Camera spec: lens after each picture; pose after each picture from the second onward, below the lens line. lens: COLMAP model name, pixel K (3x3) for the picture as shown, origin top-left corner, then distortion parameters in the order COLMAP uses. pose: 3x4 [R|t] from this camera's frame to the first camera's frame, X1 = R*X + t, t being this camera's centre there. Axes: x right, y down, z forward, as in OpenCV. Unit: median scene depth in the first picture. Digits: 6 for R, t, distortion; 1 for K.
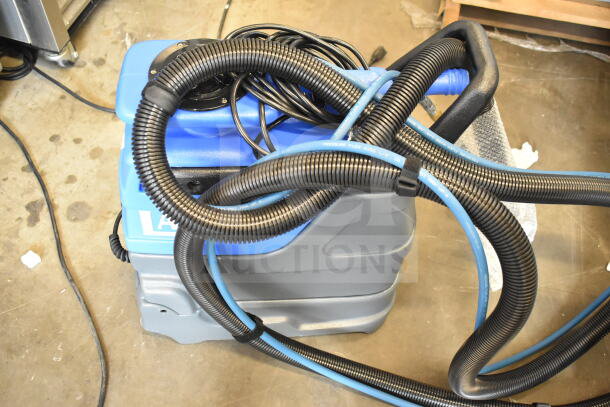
lens RADIAL K [[744.2, 0, 304.7], [0, 744.2, 203.4], [0, 0, 1]] dist [-0.026340, 0.000000]
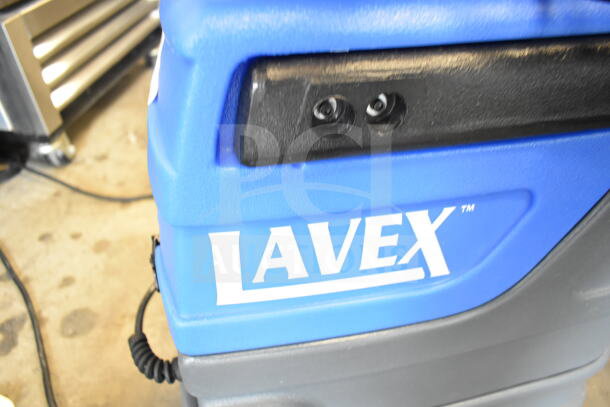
lens RADIAL K [[471.5, 0, 306.1], [0, 471.5, 203.7], [0, 0, 1]] dist [0.006484, 0.013008]
pose [[0.982928, -0.119156, 0.140196, -0.138390], [0.150155, 0.959847, -0.236955, 0.040795], [-0.106332, 0.253961, 0.961352, 0.505296]]
